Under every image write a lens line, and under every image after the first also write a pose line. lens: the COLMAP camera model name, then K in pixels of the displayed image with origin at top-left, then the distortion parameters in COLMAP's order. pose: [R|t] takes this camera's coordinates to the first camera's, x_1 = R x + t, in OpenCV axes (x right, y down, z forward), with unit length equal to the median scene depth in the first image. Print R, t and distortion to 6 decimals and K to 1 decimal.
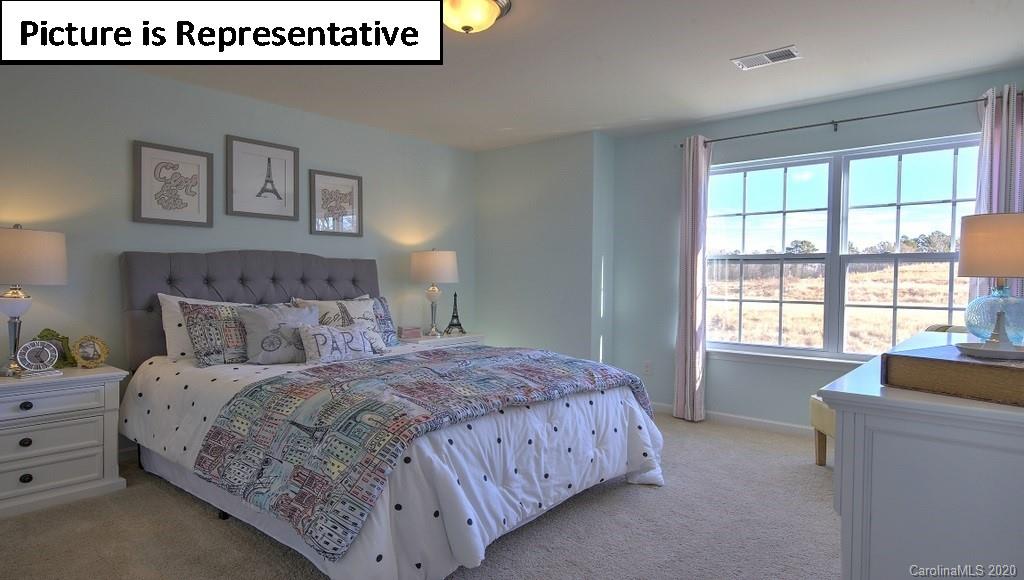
lens RADIAL K [[596.0, 0, 496.3], [0, 596.0, 282.3], [0, 0, 1]] dist [-0.003170, 0.006497]
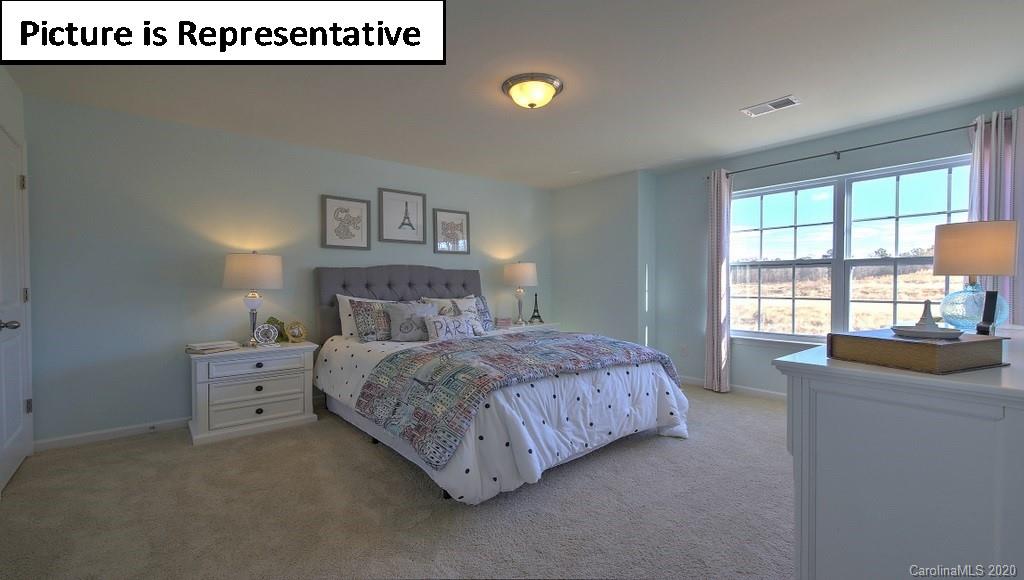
lens RADIAL K [[441.2, 0, 491.6], [0, 441.2, 283.7], [0, 0, 1]] dist [0.009824, -0.002890]
pose [[0.981865, -0.009787, -0.189328, 0.038632], [0.008500, 0.999935, -0.007611, 0.004050], [0.189390, 0.005864, 0.981884, -0.034938]]
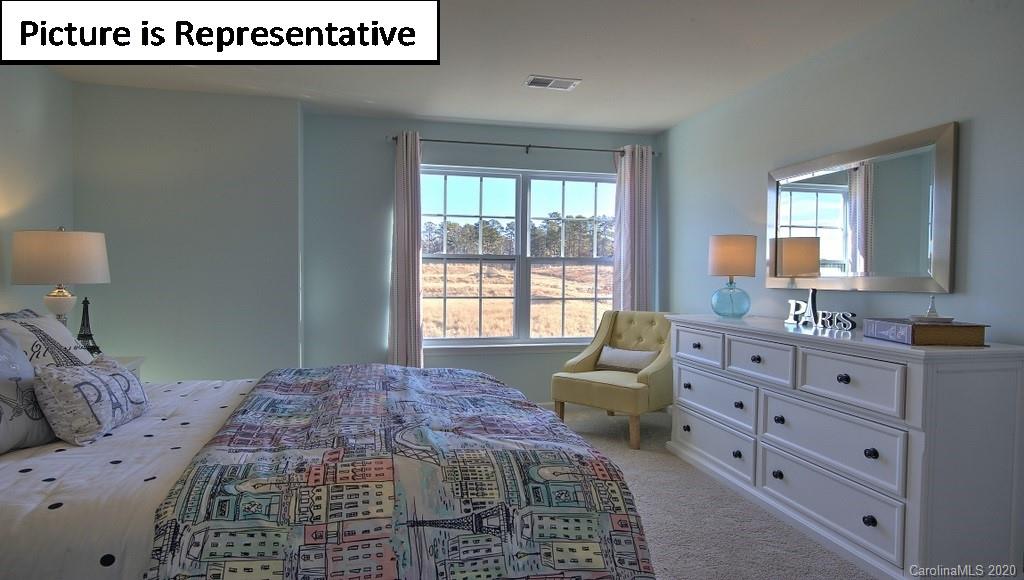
lens RADIAL K [[596.0, 0, 512.9], [0, 596.0, 290.5], [0, 0, 1]] dist [-0.003170, 0.006497]
pose [[0.569522, -0.017424, 0.821792, -0.435501], [0.004626, 0.999827, 0.017992, -0.000288], [-0.821963, -0.006445, 0.569504, 0.340472]]
